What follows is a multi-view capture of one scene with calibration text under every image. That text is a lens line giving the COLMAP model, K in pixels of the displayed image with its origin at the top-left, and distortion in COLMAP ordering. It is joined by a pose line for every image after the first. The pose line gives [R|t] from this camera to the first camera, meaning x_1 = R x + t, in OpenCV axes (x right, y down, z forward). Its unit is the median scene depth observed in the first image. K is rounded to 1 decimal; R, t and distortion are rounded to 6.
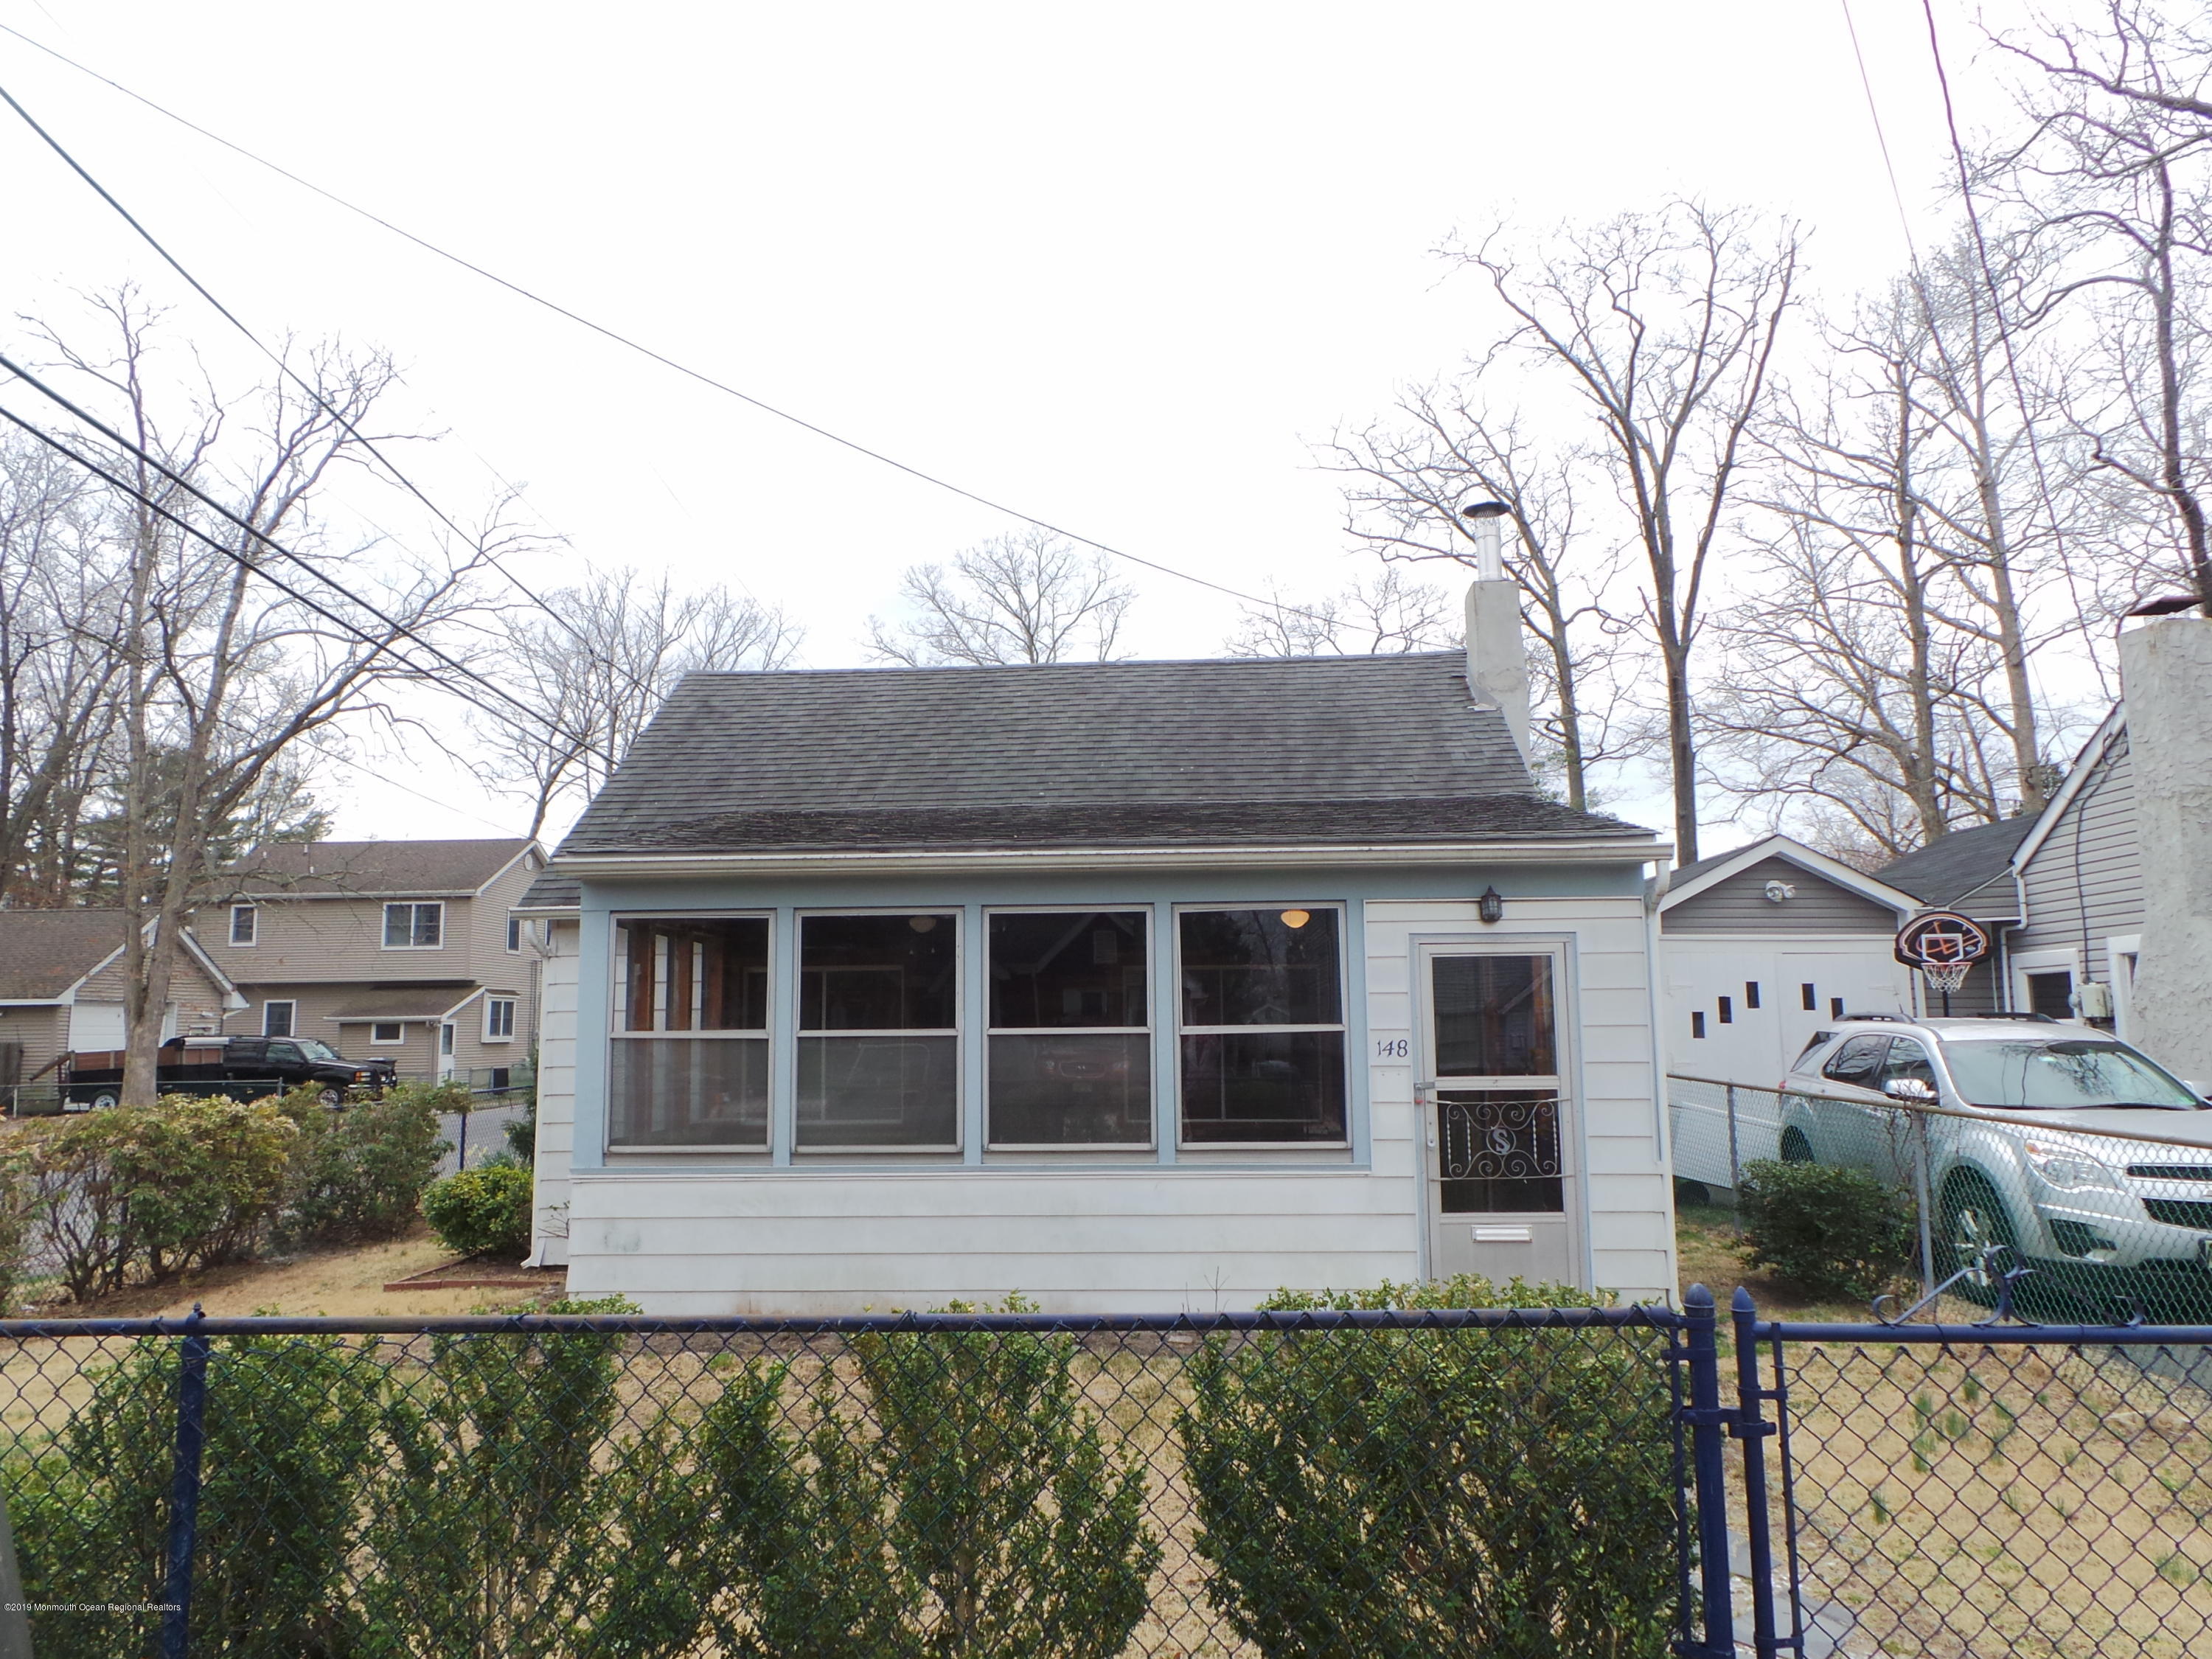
lens RADIAL K [[1521.0, 0, 1113.5], [0, 1521.0, 837.5], [0, 0, 1]] dist [0.012615, 0.000318]
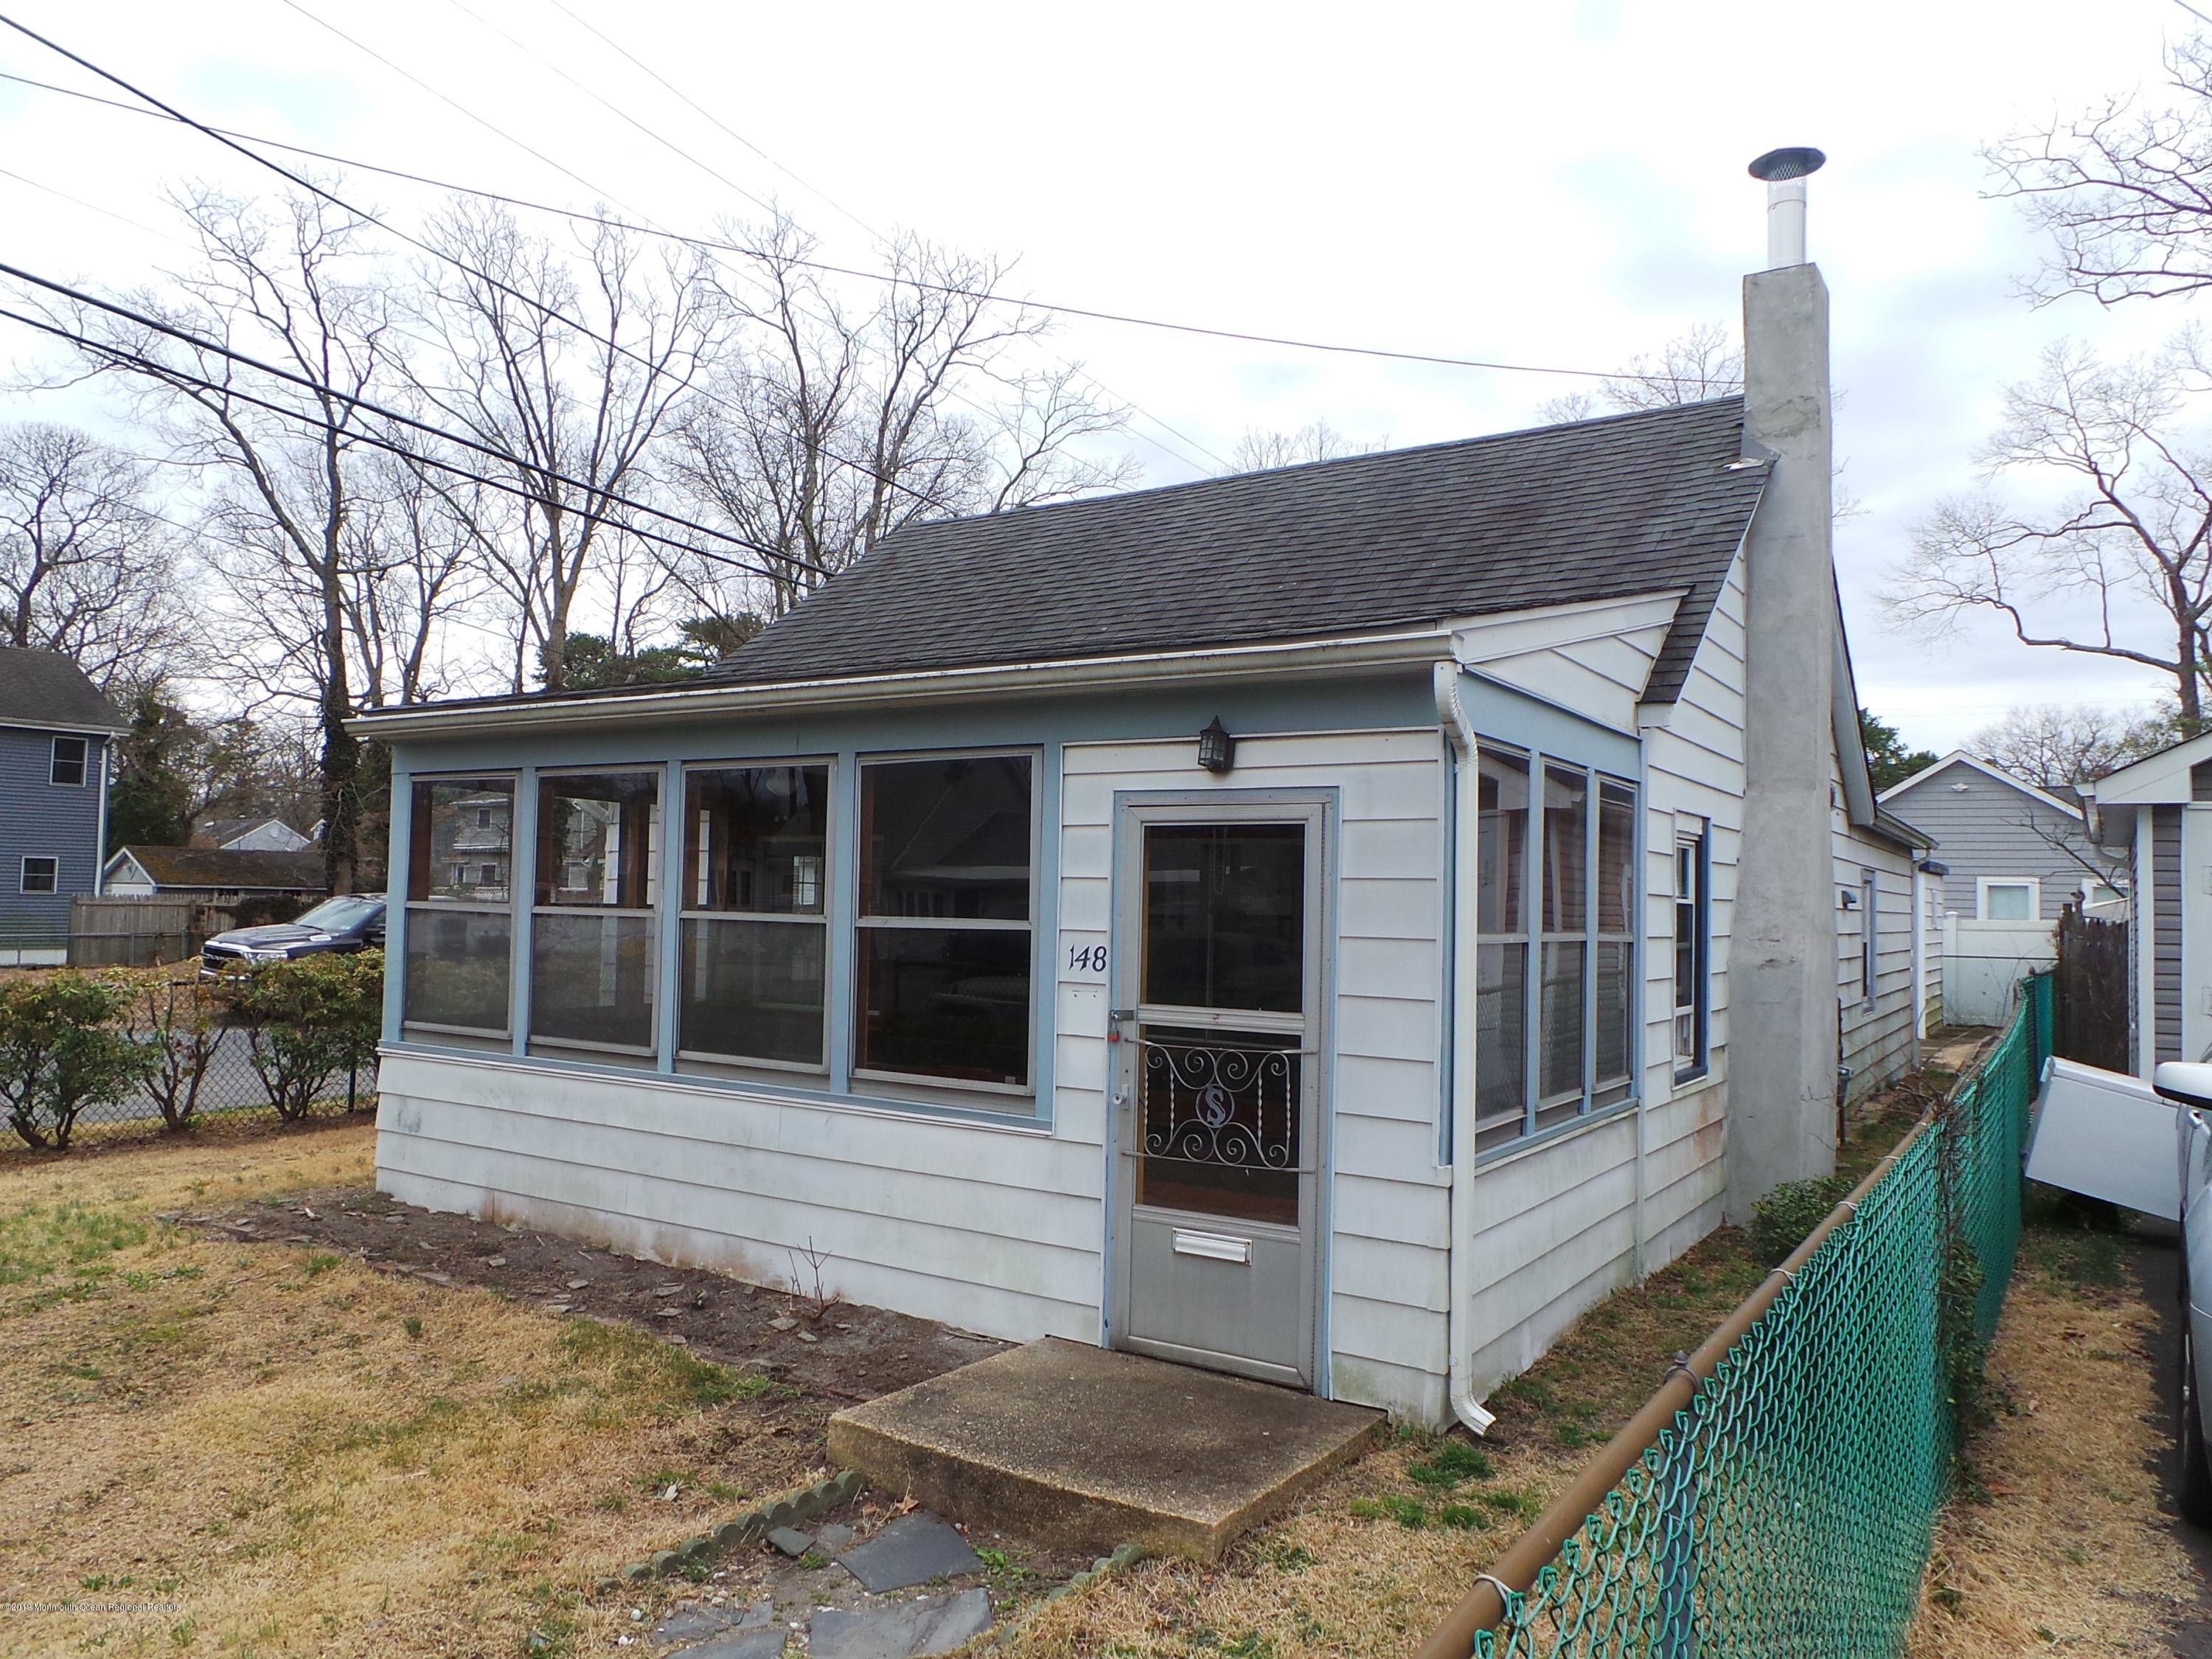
lens RADIAL K [[1521.0, 0, 1104.9], [0, 1521.0, 829.6], [0, 0, 1]] dist [0.012615, 0.000318]
pose [[0.874765, 0.007398, -0.484490, 0.520266], [0.030926, 0.996992, 0.071061, 0.032342], [0.483559, -0.077145, 0.871906, 0.410451]]
